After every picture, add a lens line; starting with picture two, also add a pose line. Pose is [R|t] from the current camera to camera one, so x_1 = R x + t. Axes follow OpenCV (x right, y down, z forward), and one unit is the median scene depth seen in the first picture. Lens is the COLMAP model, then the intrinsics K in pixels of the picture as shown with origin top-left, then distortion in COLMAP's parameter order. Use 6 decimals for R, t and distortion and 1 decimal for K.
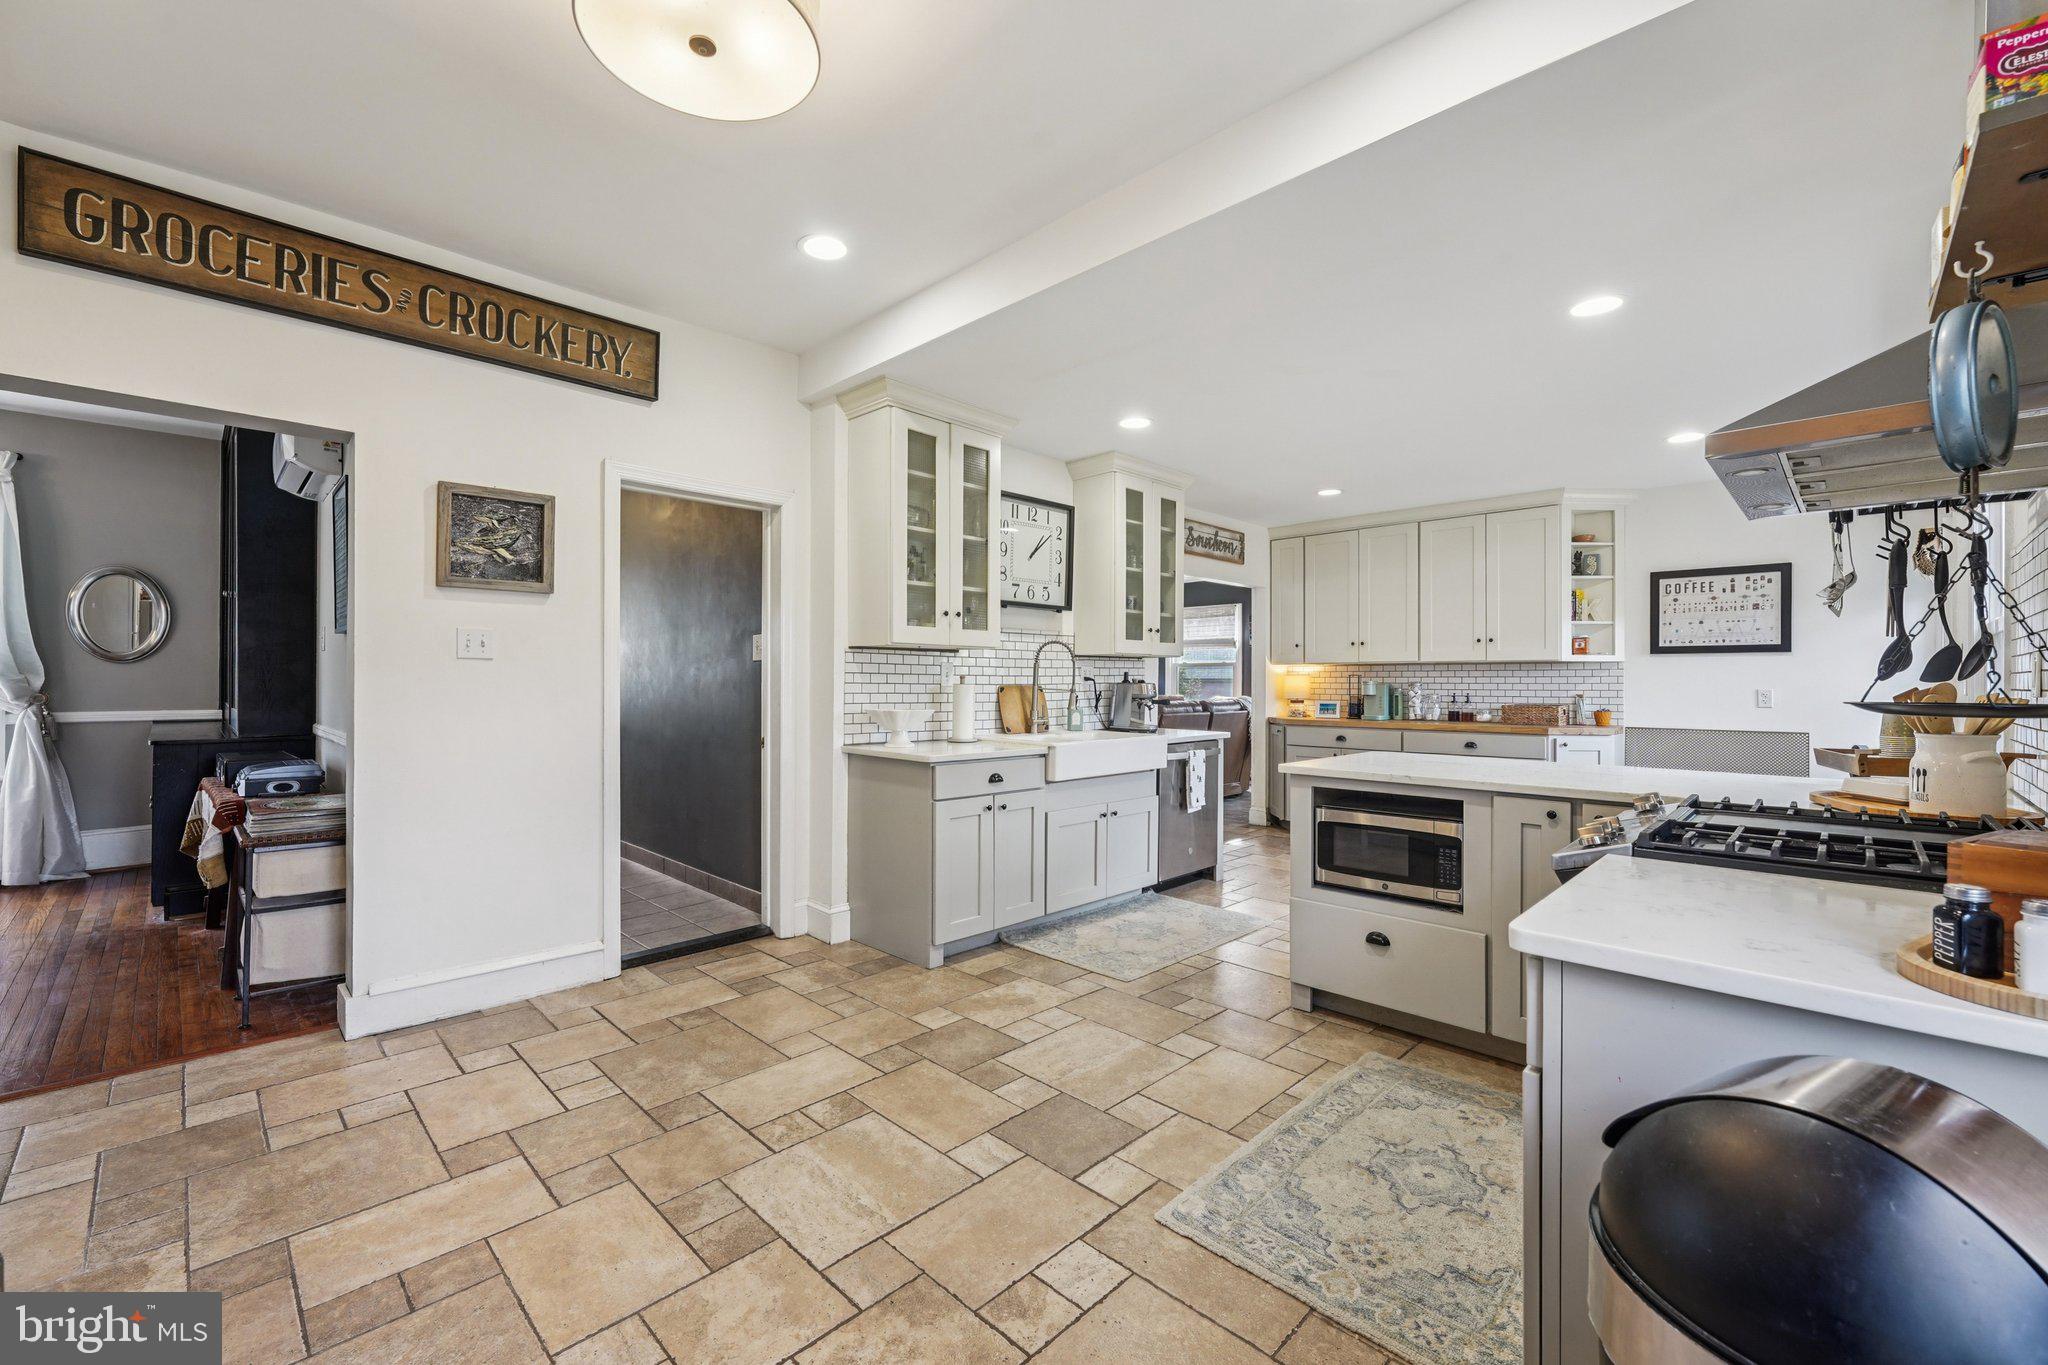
lens RADIAL K [[837.1, 0, 1017.9], [0, 837.1, 678.8], [0, 0, 1]] dist [-0.001889, -0.000574]
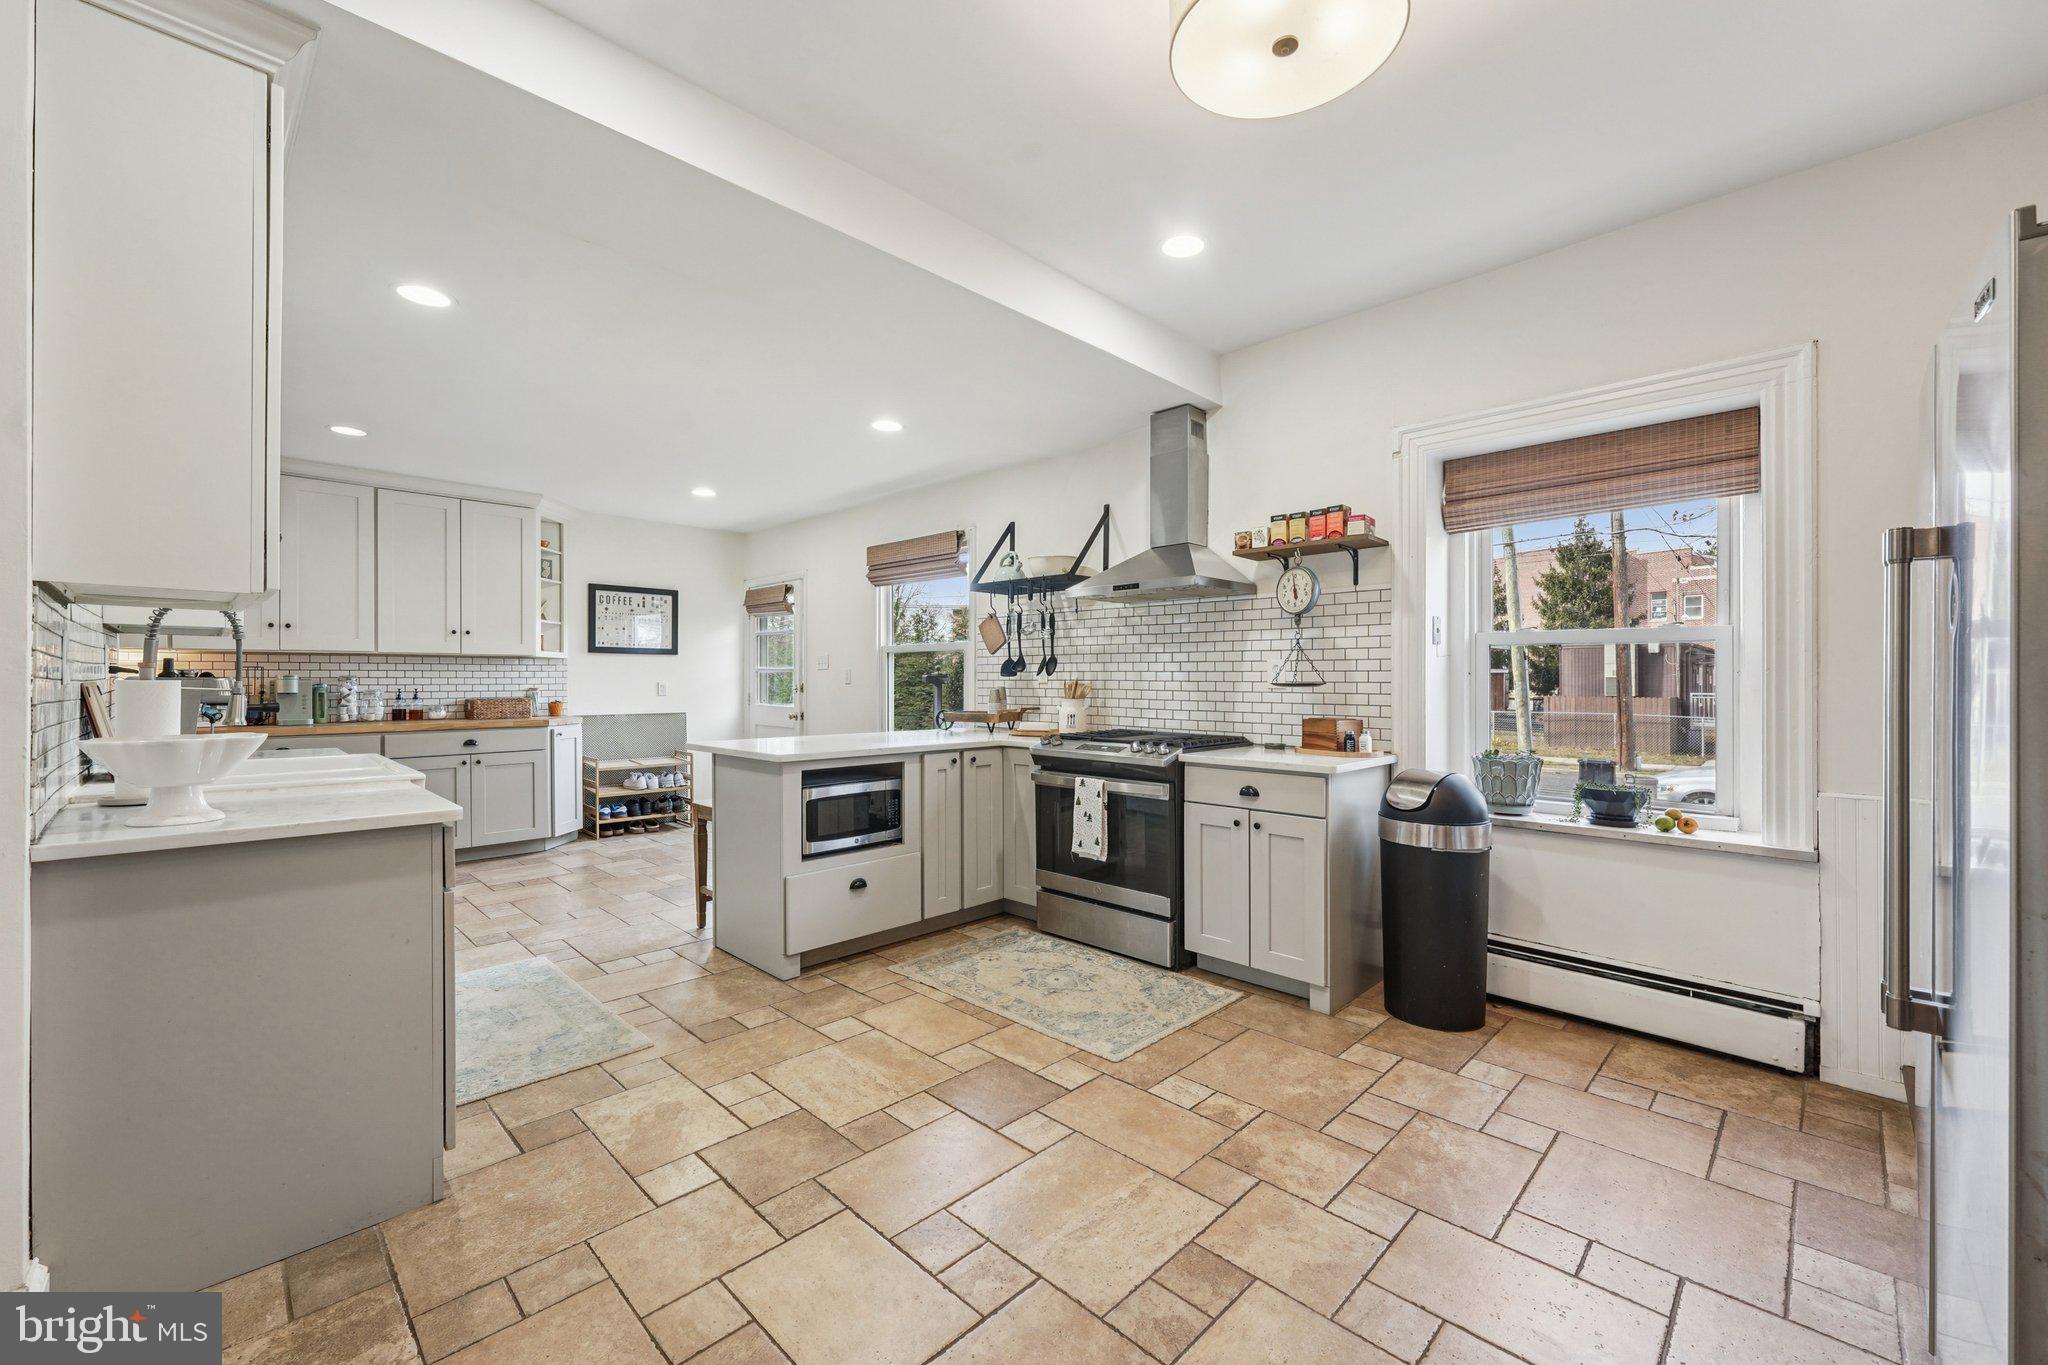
lens RADIAL K [[837.1, 0, 1013.5], [0, 837.1, 681.3], [0, 0, 1]] dist [-0.001889, -0.000574]
pose [[-0.005065, -0.004280, 0.999978, -0.782619], [-0.004861, 0.999979, 0.004256, 0.005171], [-0.999975, -0.004840, -0.005085, 0.756014]]
